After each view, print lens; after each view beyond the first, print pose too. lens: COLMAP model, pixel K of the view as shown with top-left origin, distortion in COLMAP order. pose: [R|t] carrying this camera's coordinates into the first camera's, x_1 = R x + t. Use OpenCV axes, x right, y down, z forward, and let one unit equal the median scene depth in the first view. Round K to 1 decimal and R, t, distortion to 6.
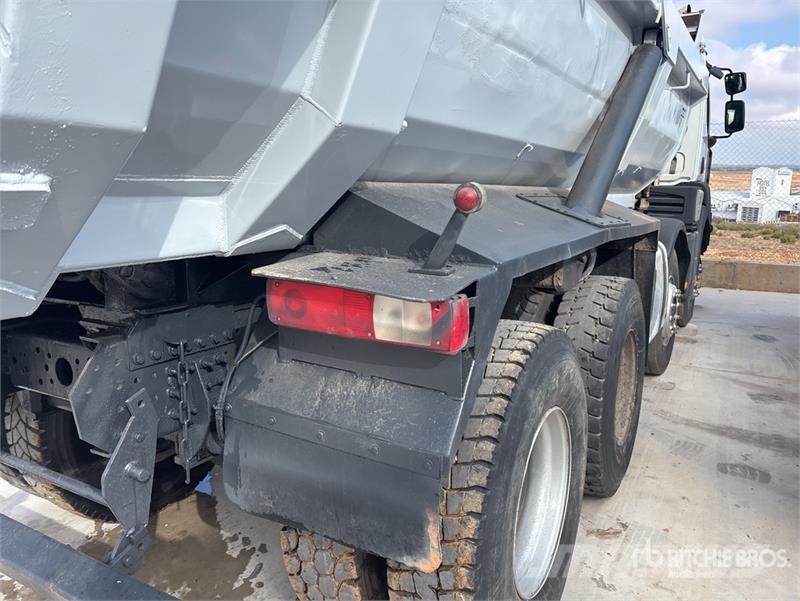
lens RADIAL K [[610.4, 0, 400.0], [0, 610.4, 300.5], [0, 0, 1]] dist [0.063383, -0.089360]
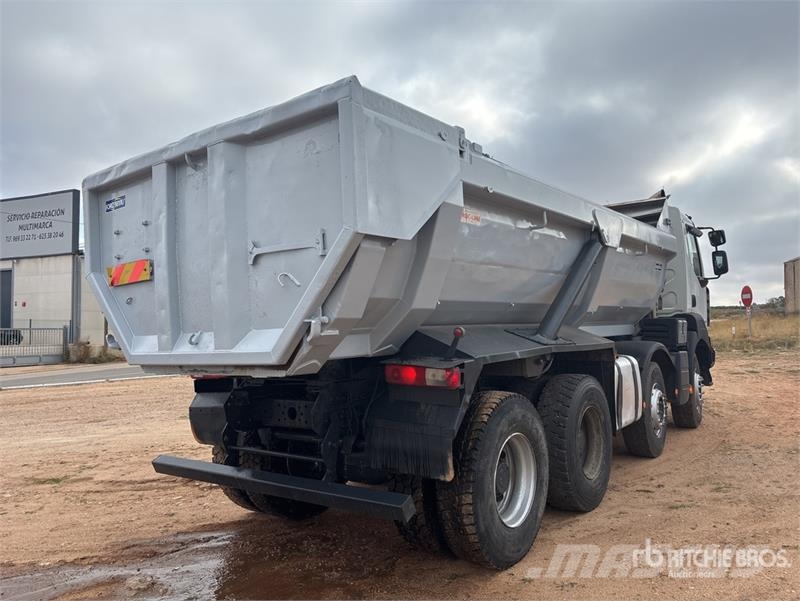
lens RADIAL K [[610.4, 0, 400.0], [0, 610.4, 300.5], [0, 0, 1]] dist [0.063383, -0.089360]
pose [[0.992041, -0.032884, -0.121544, 0.149251], [0.006083, 0.976685, -0.214590, 0.225317], [0.125767, 0.212143, 0.969112, -1.388070]]
